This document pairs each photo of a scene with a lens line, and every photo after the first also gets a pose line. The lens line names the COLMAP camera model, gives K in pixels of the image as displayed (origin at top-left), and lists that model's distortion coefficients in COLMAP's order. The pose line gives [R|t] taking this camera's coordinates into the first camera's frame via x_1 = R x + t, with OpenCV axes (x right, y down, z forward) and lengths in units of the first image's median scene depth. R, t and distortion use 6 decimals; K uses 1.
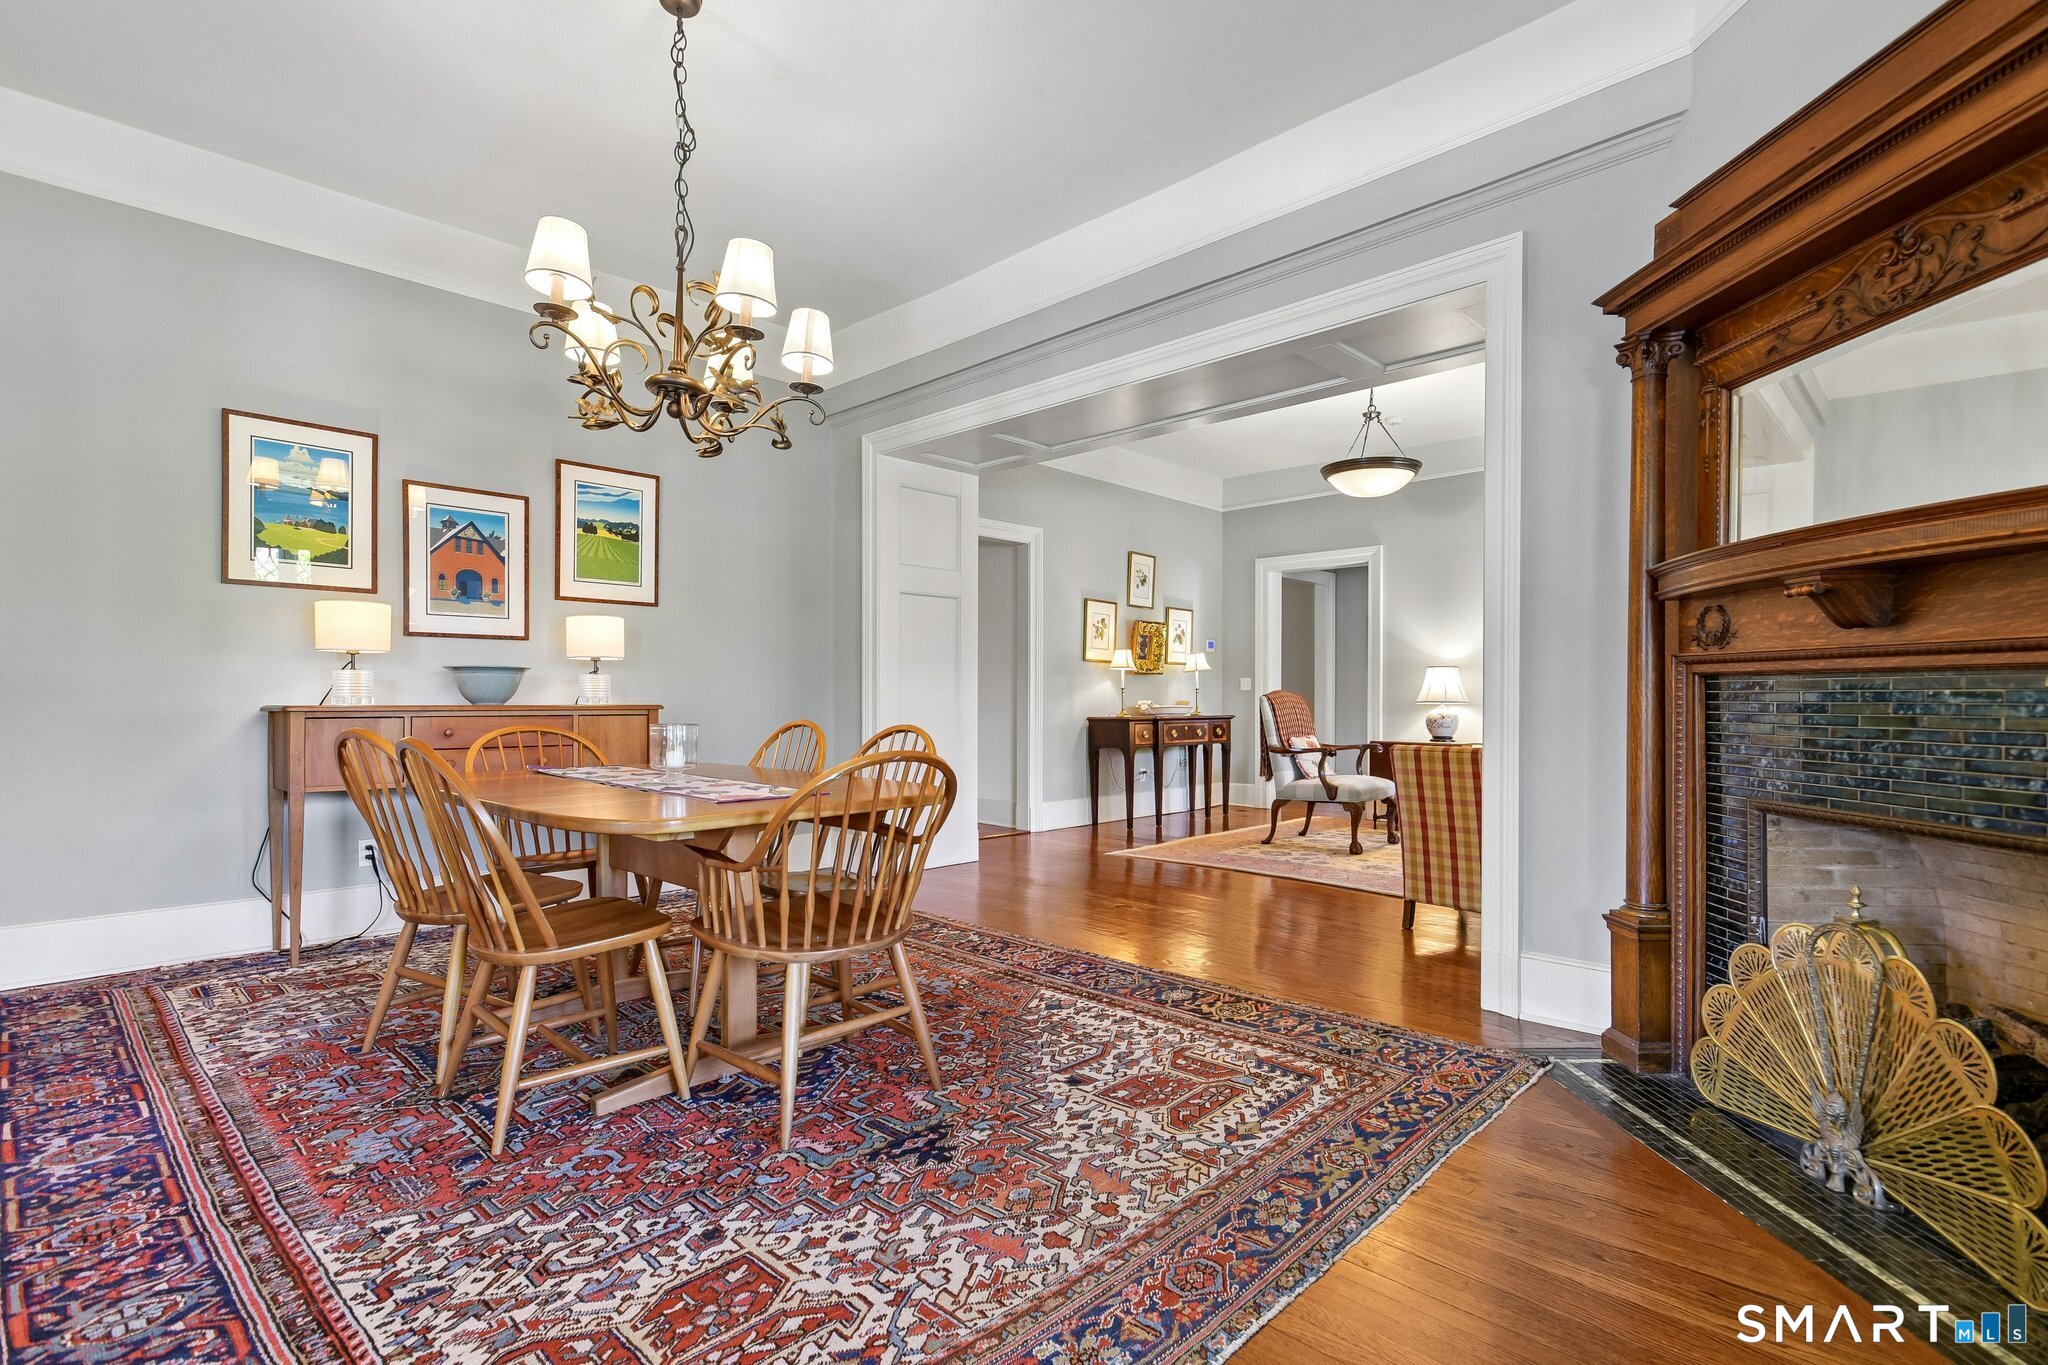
lens RADIAL K [[967.0, 0, 1033.1], [0, 967.0, 700.1], [0, 0, 1]] dist [0.024442, -0.007309]
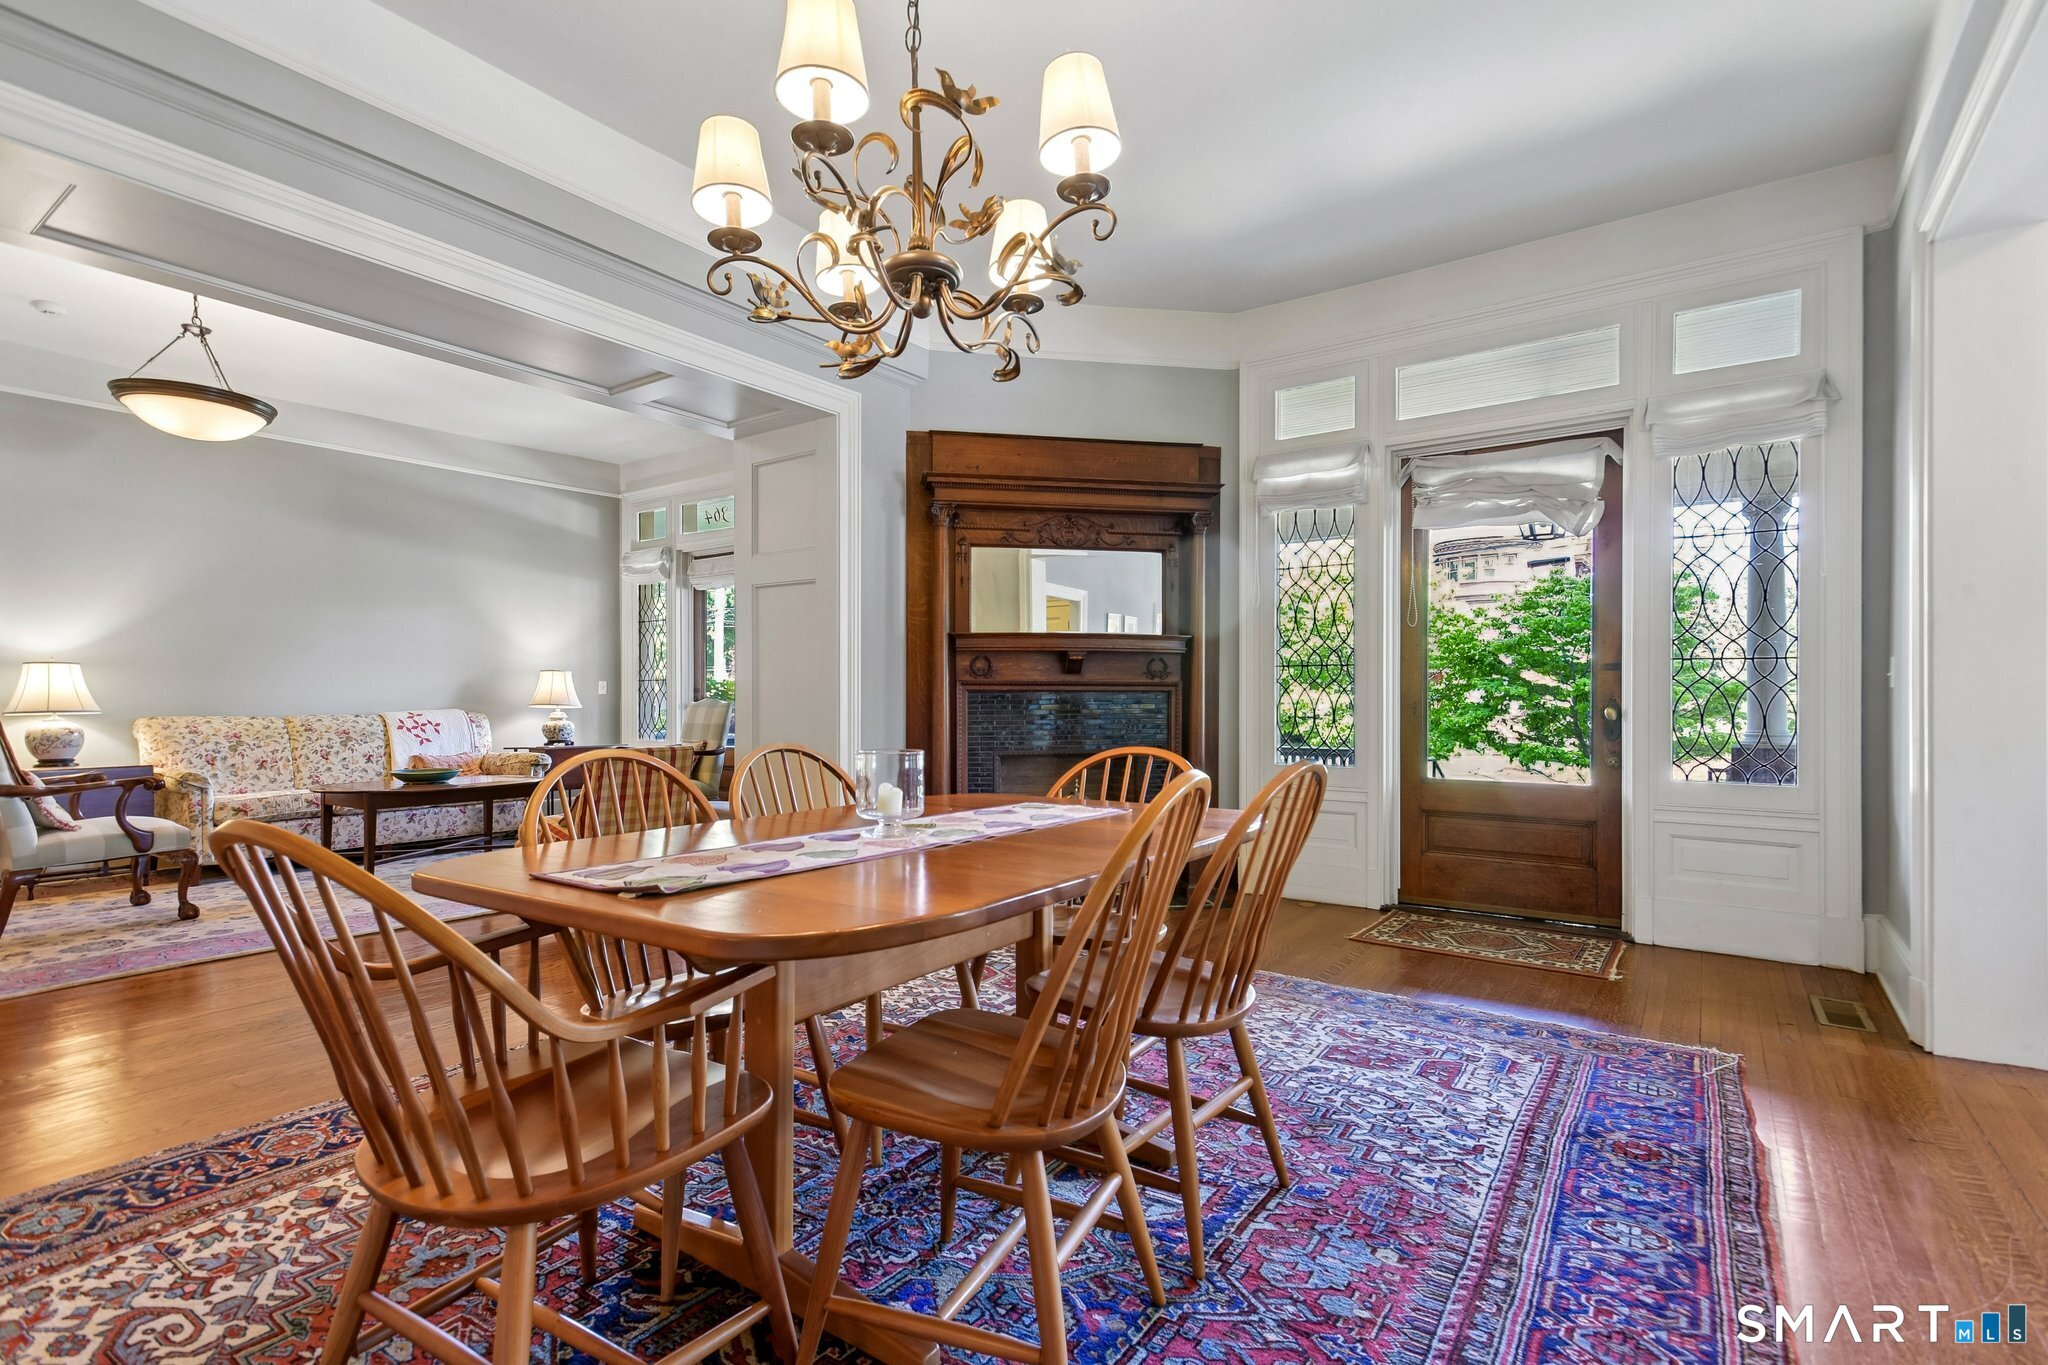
lens RADIAL K [[967.0, 0, 1033.0], [0, 967.0, 695.7], [0, 0, 1]] dist [0.024442, -0.007309]
pose [[-0.155445, 0.003109, 0.987840, -1.392925], [0.006862, 0.999974, -0.002068, -0.013366], [-0.987821, 0.006457, -0.155462, 1.331606]]
